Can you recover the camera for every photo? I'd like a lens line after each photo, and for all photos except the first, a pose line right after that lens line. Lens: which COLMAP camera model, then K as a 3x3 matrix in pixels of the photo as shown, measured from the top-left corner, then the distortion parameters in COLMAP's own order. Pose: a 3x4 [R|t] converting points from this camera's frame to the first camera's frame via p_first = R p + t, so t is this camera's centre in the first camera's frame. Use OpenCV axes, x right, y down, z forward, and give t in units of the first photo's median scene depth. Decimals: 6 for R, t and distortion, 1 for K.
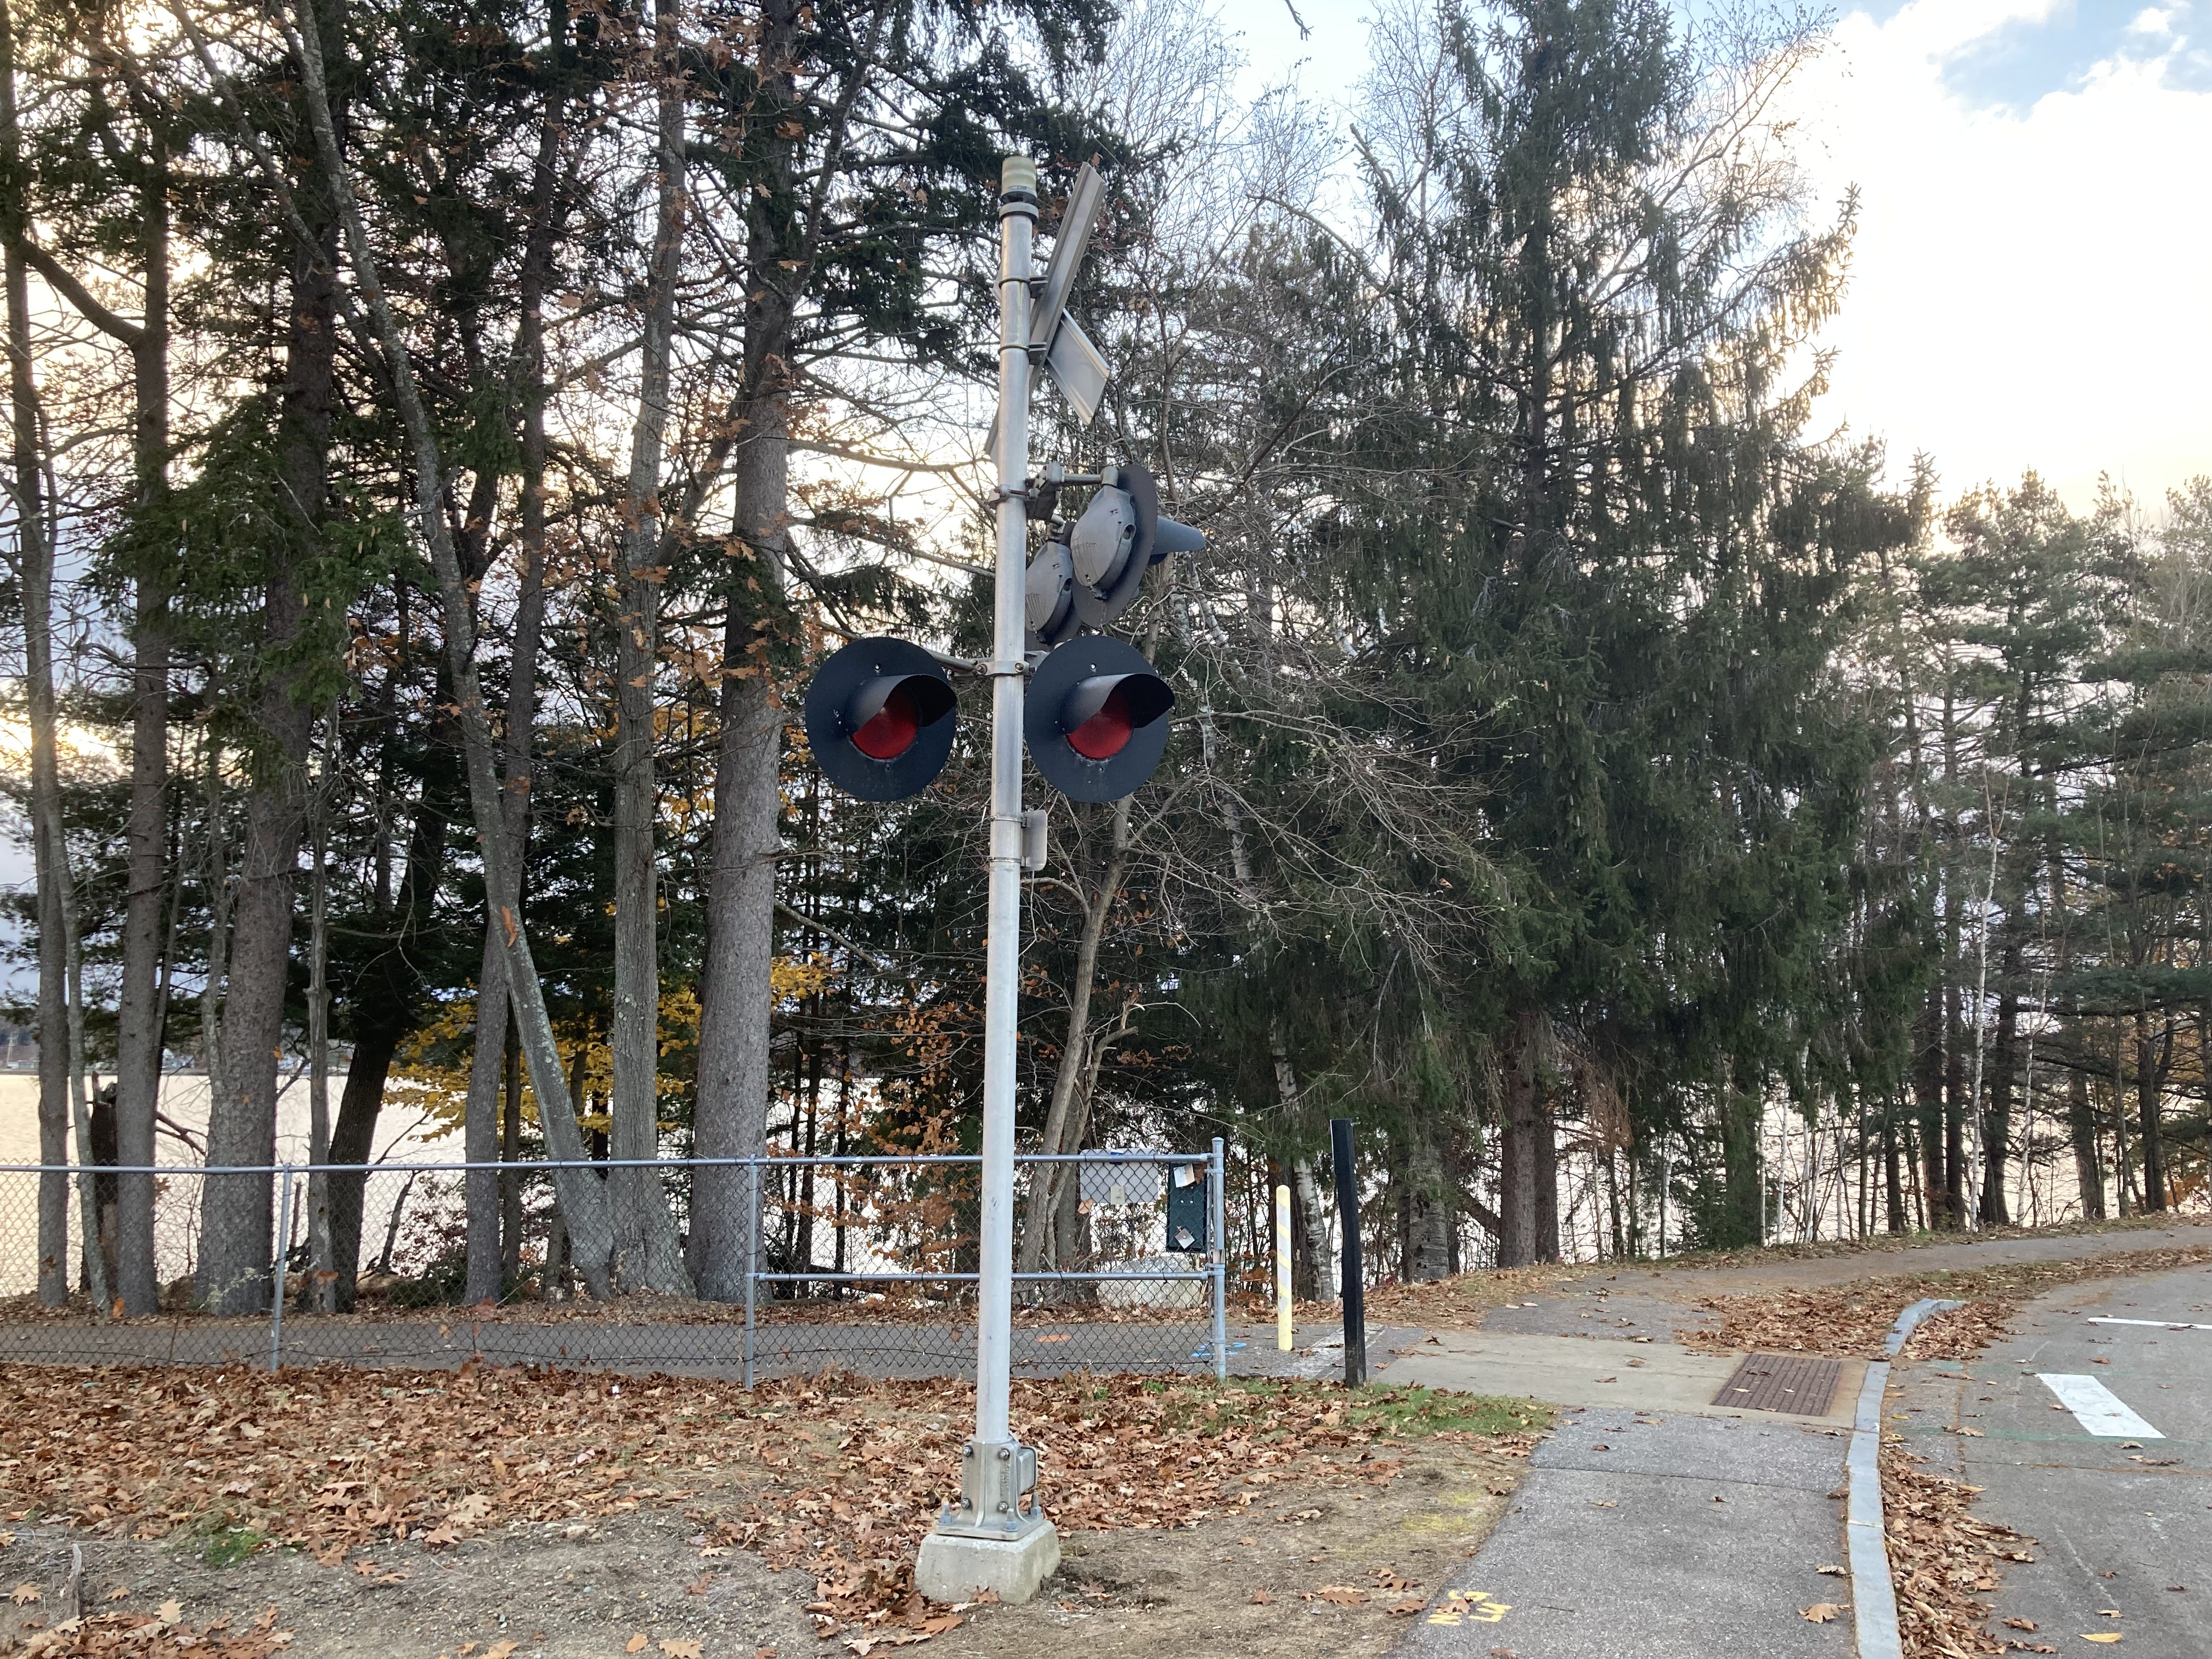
lens RADIAL K [[1781.9, 0, 1106.0], [0, 1781.9, 829.5], [0, 0, 1]] dist [0.053123, -0.066458]
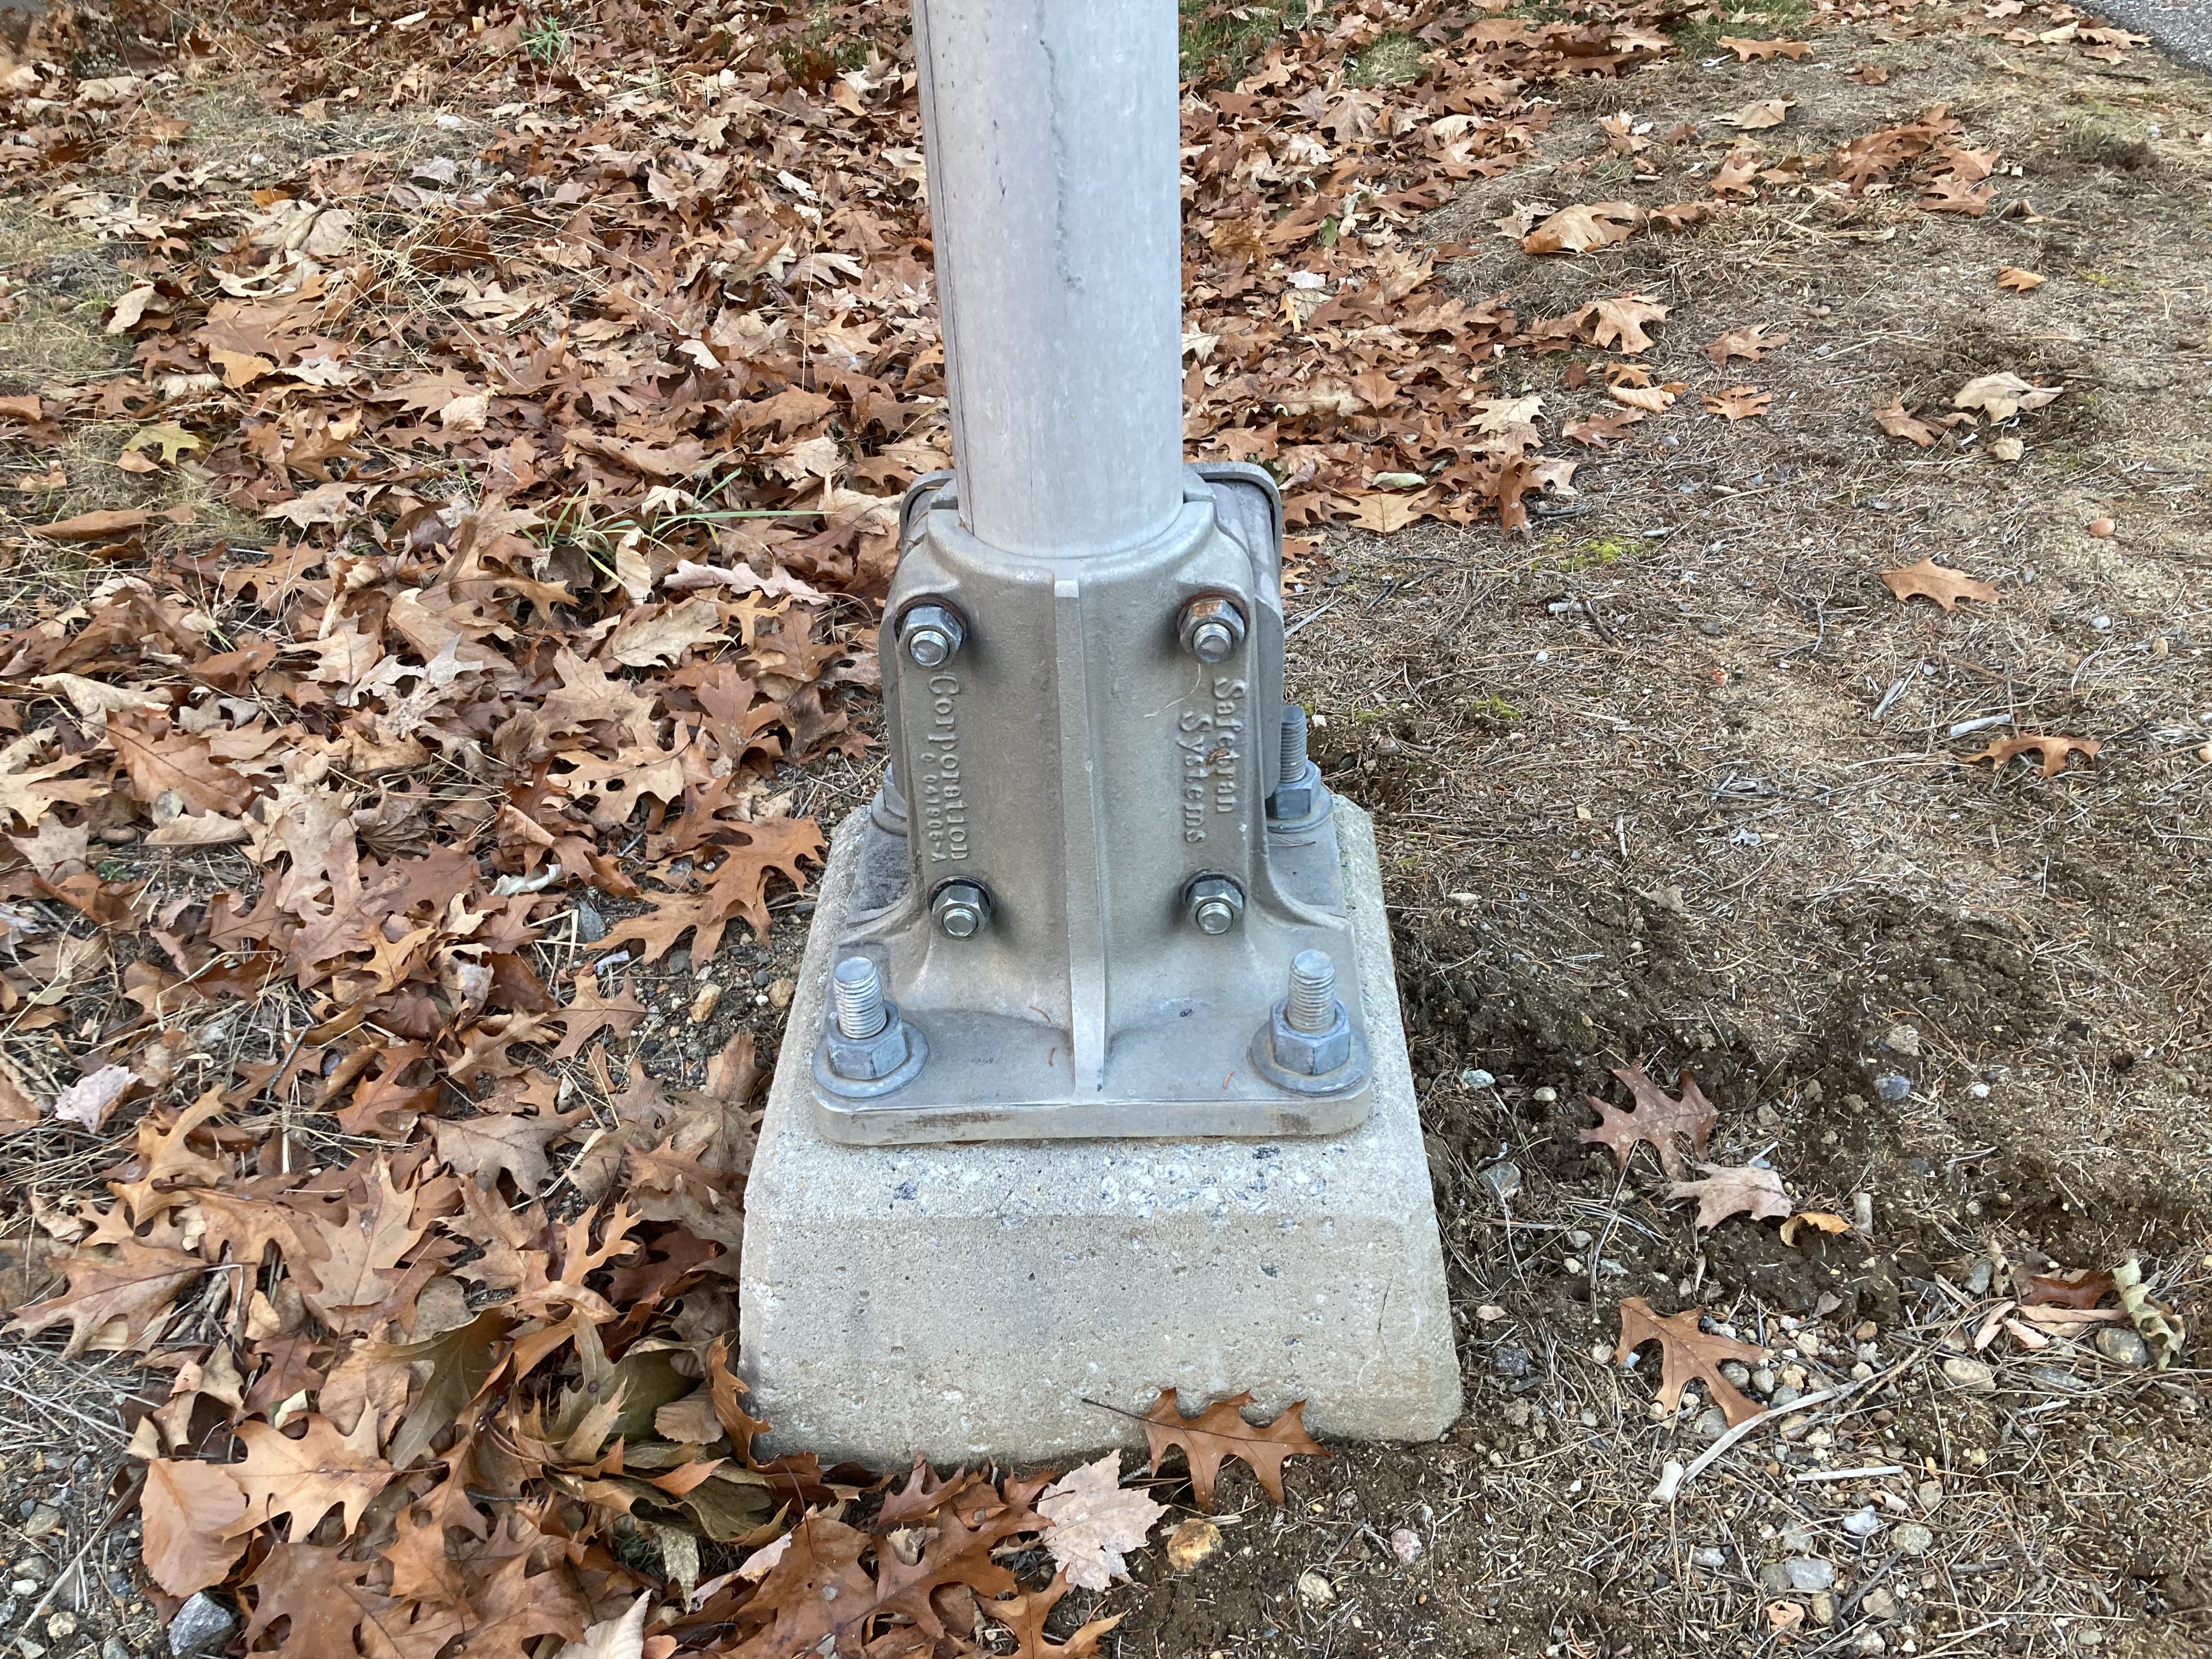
lens RADIAL K [[1781.9, 0, 1106.0], [0, 1781.9, 829.5], [0, 0, 1]] dist [0.053123, -0.066458]
pose [[0.955709, -0.208143, 0.208079, -0.079750], [0.003794, 0.715651, 0.698448, 0.213631], [-0.294289, -0.666723, 0.684744, 0.730279]]
